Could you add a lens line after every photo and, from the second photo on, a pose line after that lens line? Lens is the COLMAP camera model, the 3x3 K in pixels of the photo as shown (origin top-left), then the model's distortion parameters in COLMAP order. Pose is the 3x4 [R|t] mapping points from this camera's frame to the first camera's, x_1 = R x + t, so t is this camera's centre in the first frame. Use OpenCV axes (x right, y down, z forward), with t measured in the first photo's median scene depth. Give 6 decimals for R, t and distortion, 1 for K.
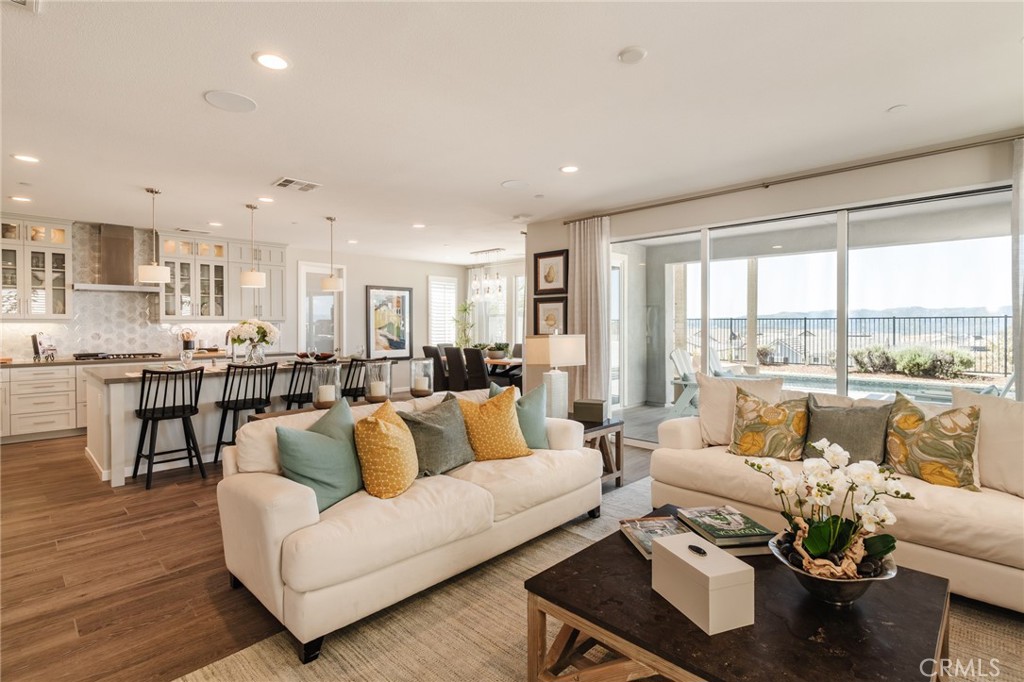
lens RADIAL K [[487.0, 0, 509.4], [0, 487.0, 334.1], [0, 0, 1]] dist [0.004303, -0.002653]
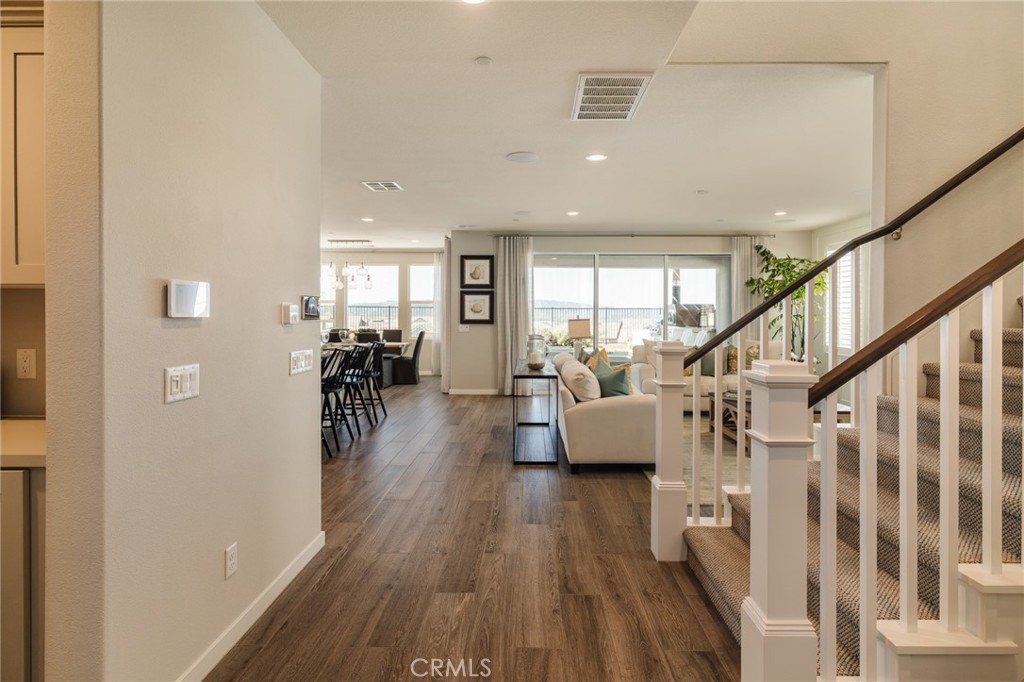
lens RADIAL K [[487.0, 0, 523.1], [0, 487.0, 317.8], [0, 0, 1]] dist [0.004303, -0.002653]
pose [[0.731599, -0.000771, 0.681735, -0.717809], [0.005681, 0.999972, -0.004965, 0.003582], [-0.681712, 0.007506, 0.731582, -0.027863]]
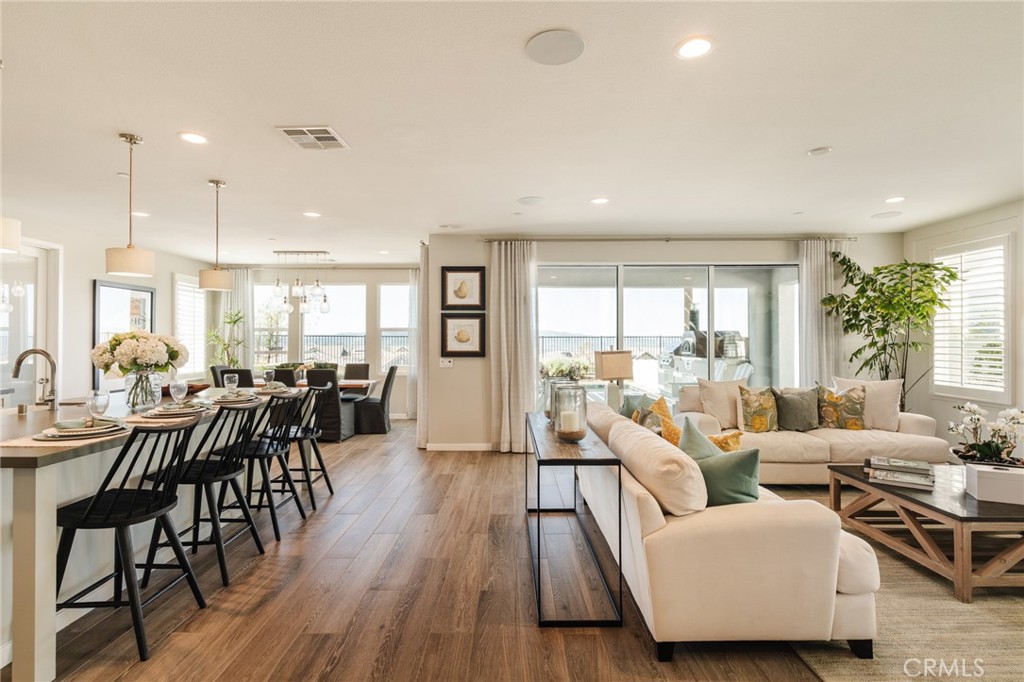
lens RADIAL K [[487.0, 0, 510.8], [0, 487.0, 340.4], [0, 0, 1]] dist [0.004303, -0.002653]
pose [[0.724442, 0.004766, 0.689319, -0.528175], [0.010405, 0.999787, -0.017847, -0.002533], [-0.689257, 0.020101, 0.724238, 0.230444]]
